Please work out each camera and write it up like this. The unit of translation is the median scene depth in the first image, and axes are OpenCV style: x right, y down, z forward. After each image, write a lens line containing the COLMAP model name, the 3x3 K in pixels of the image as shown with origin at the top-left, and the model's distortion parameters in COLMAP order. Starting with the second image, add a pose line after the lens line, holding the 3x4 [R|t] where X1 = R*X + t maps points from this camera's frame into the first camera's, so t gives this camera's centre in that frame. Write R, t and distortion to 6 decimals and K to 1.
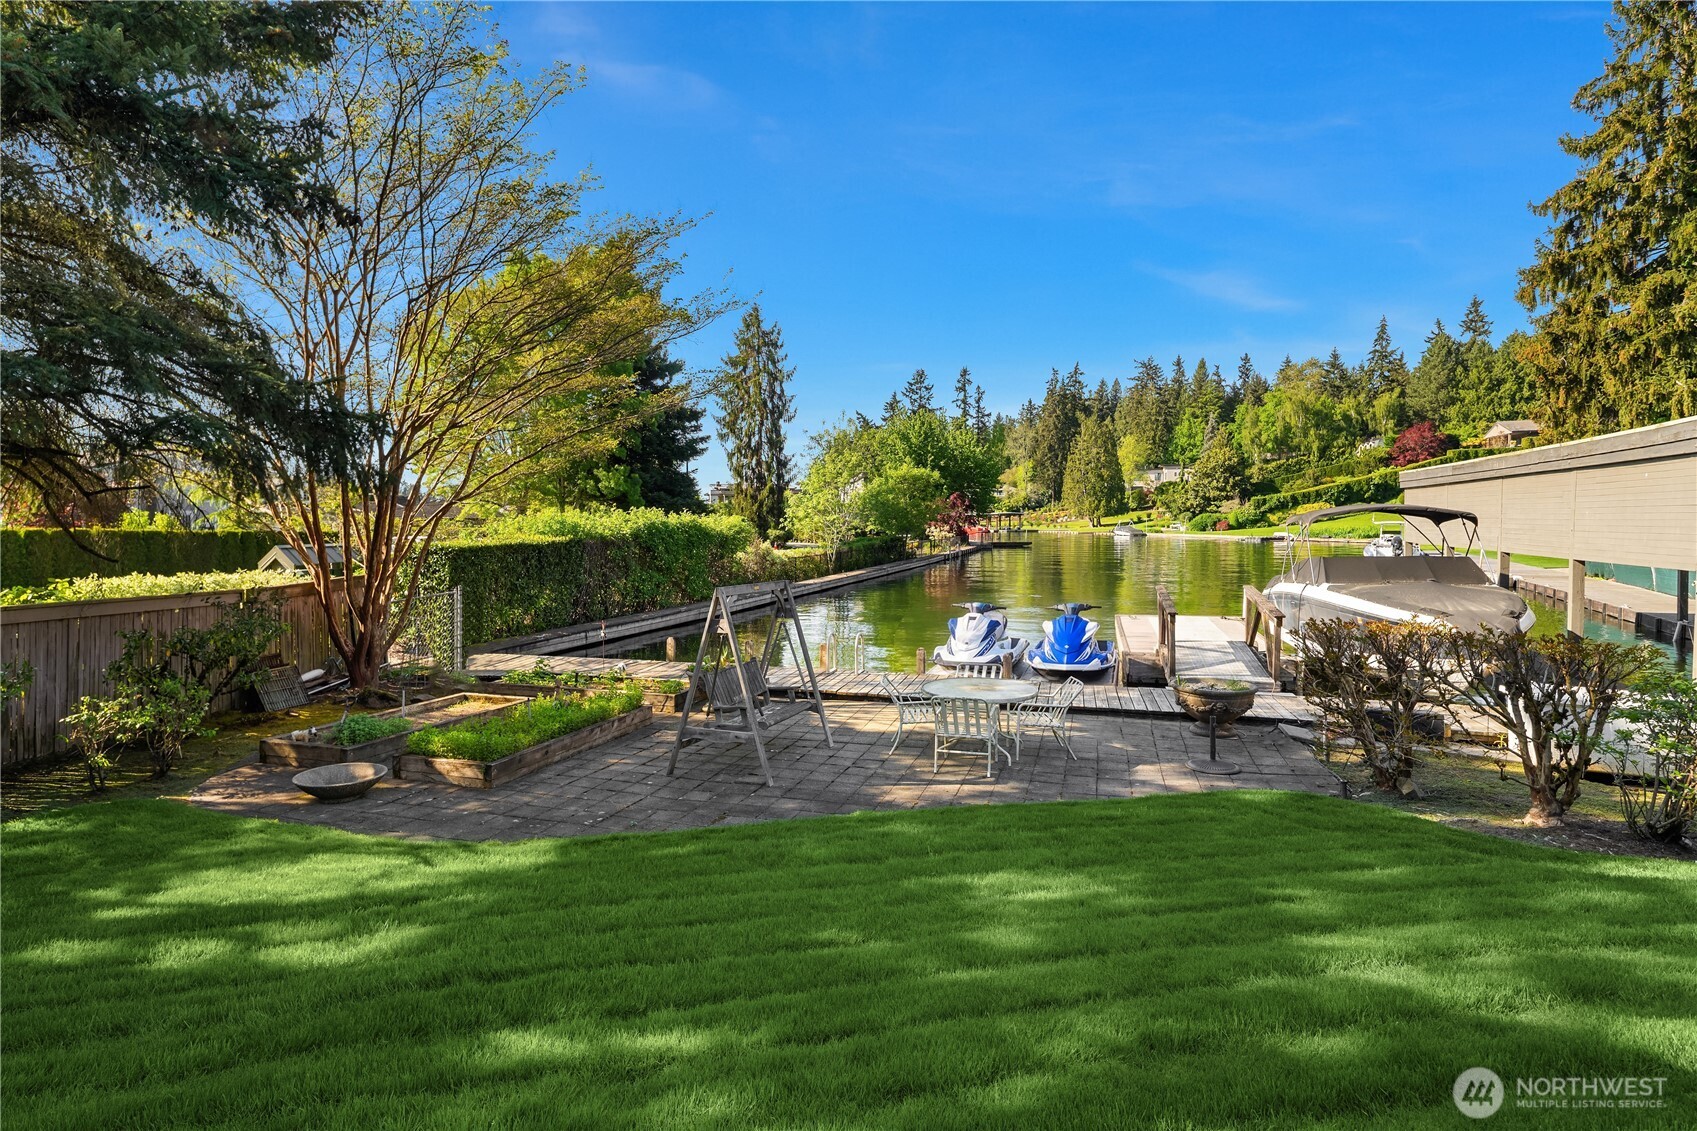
lens RADIAL K [[844.4, 0, 812.0], [0, 844.4, 522.1], [0, 0, 1]] dist [0.000159, -0.000164]
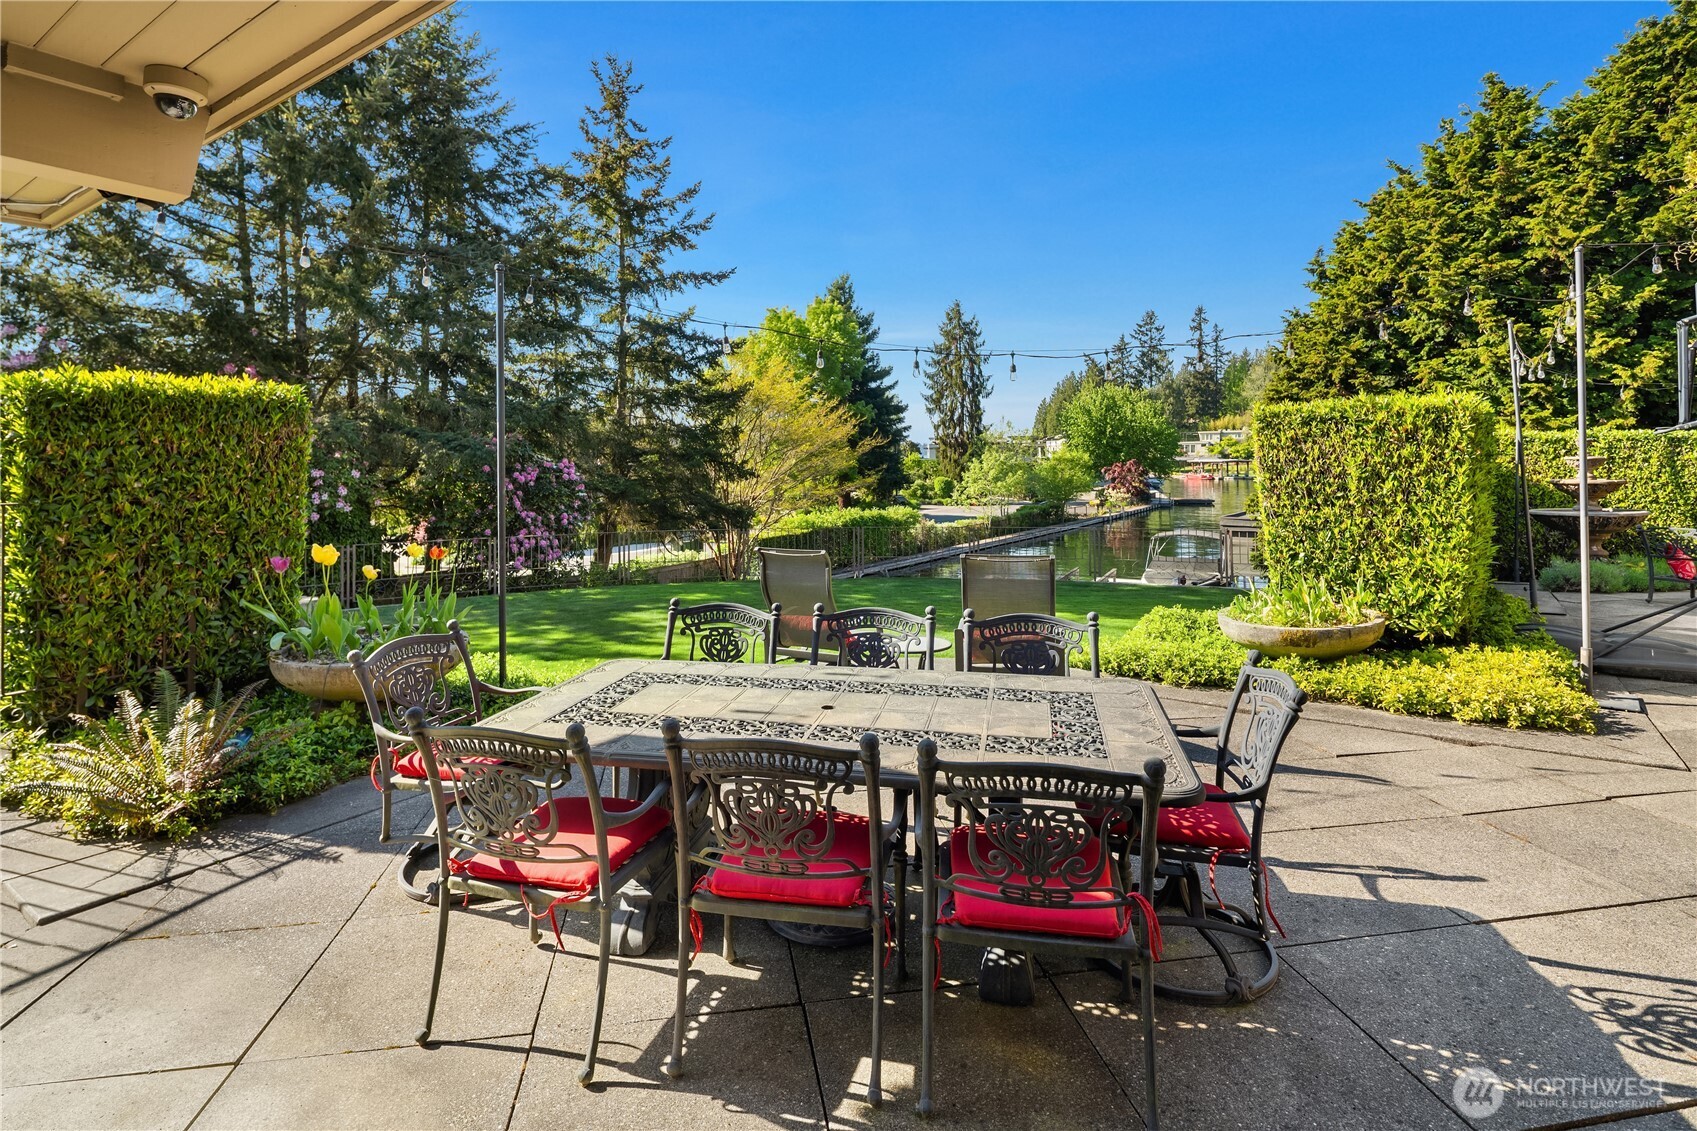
lens RADIAL K [[868.0, 0, 811.2], [0, 868.0, 458.1], [0, 0, 1]] dist [-0.000914, -0.000748]
pose [[0.962462, -0.007910, -0.271302, 0.041513], [0.008050, 0.999967, -0.000598, -0.022946], [0.271298, -0.001608, 0.962494, -0.148563]]
